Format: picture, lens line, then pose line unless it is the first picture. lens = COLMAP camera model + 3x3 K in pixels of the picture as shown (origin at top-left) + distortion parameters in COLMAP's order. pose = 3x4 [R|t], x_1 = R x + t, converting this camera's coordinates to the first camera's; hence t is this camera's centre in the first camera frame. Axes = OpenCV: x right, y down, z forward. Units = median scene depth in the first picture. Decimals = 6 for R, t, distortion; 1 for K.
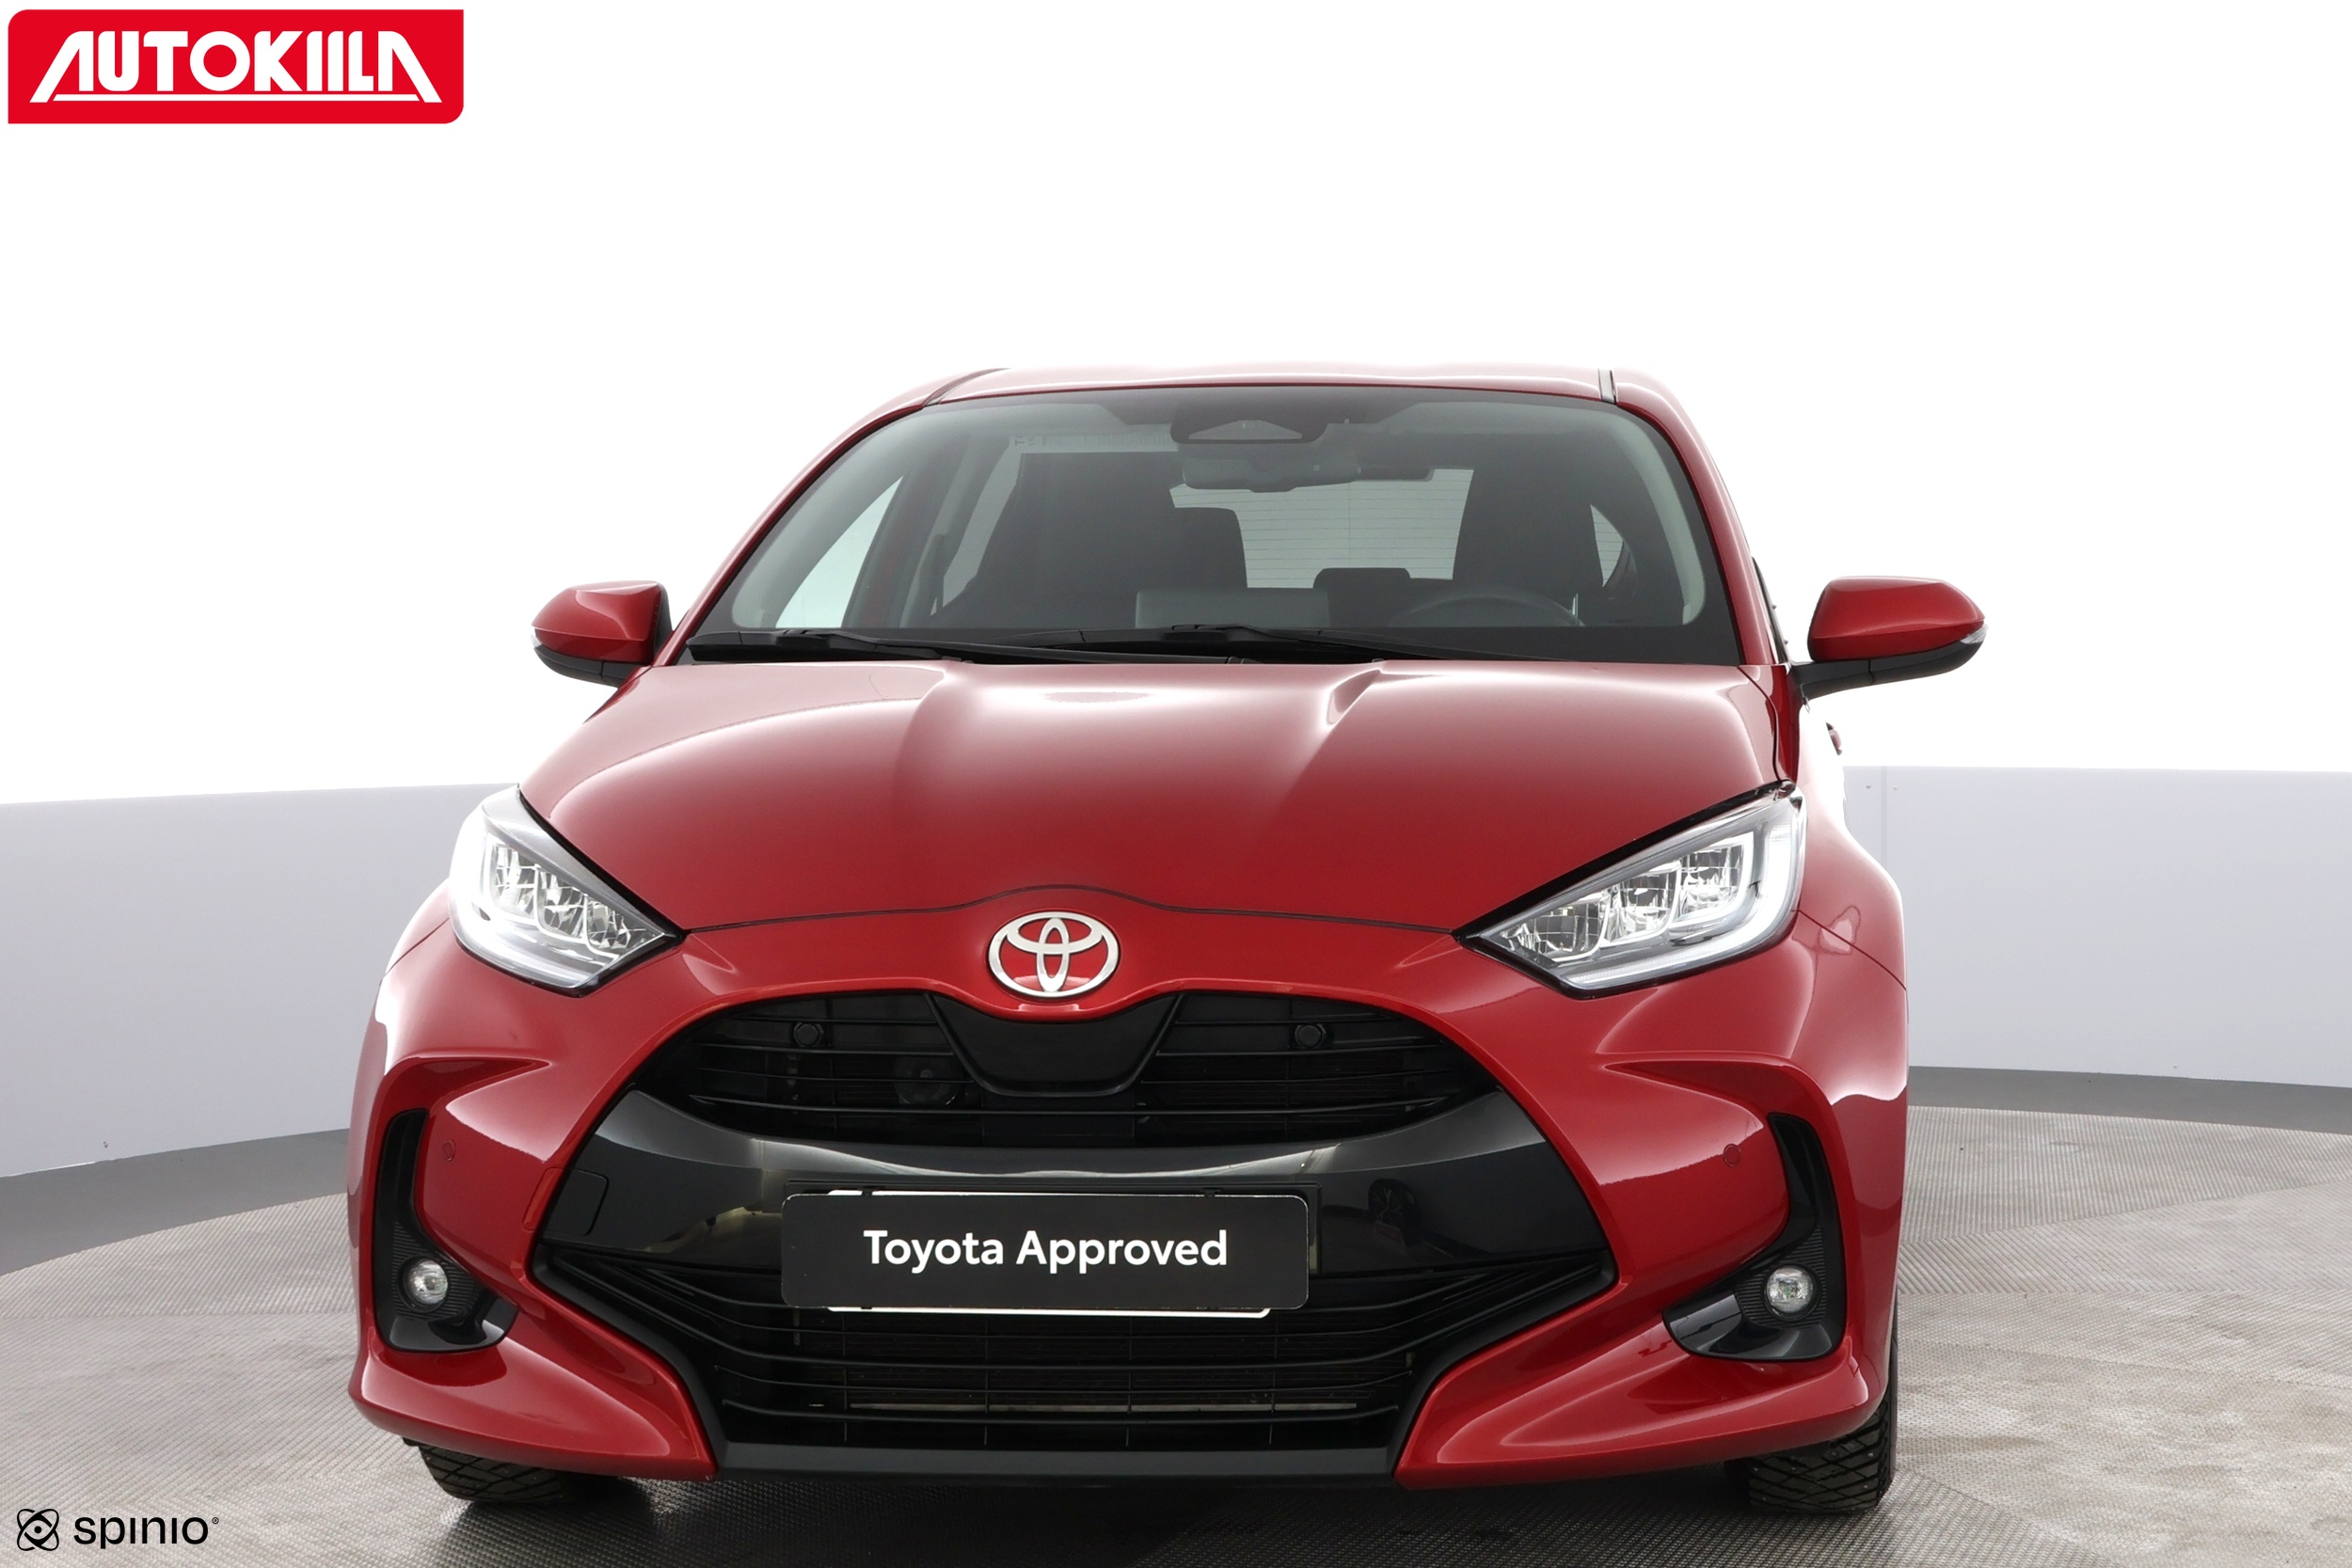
lens RADIAL K [[1983.1, 0, 1175.8], [0, 1983.1, 783.8], [0, 0, 1]] dist [0.000689, -0.003049]
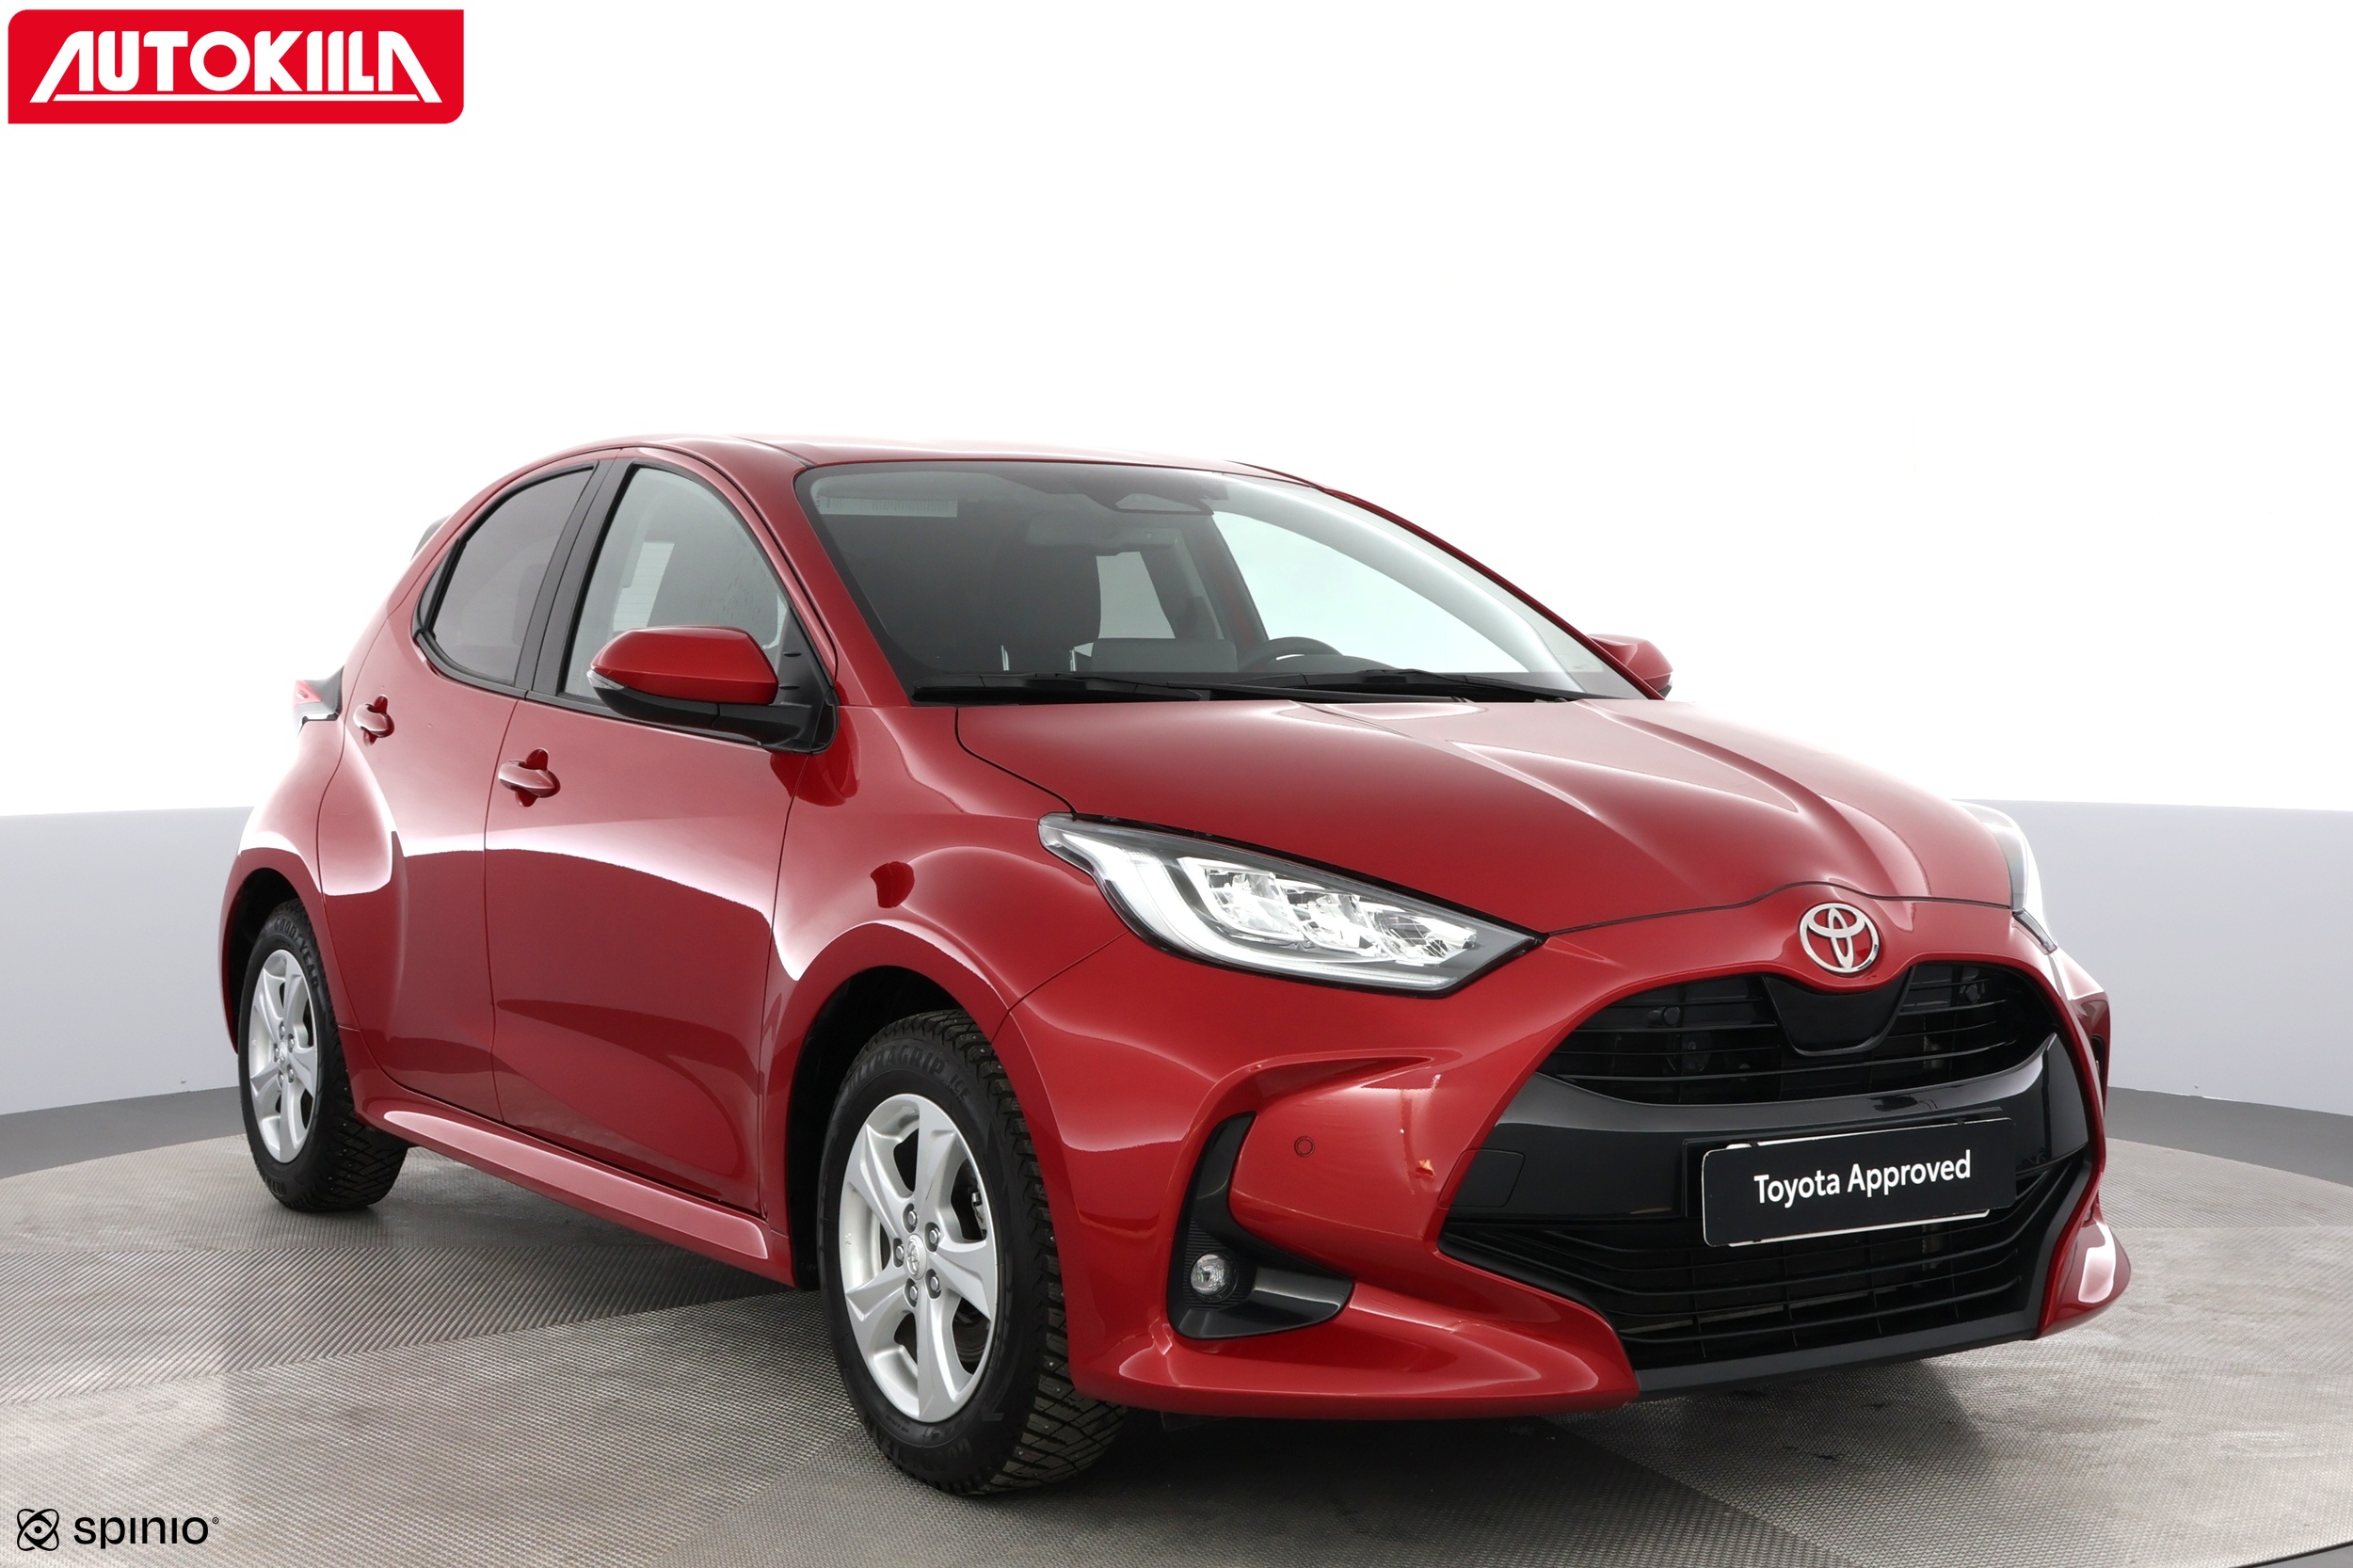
lens RADIAL K [[1984.1, 0, 1174.8], [0, 1984.1, 780.1], [0, 0, 1]] dist [0.000689, -0.003049]
pose [[0.922324, -0.017572, 0.386018, -0.927367], [0.013430, 0.999820, 0.013423, -0.033631], [-0.386184, -0.007196, 0.922394, 0.033882]]
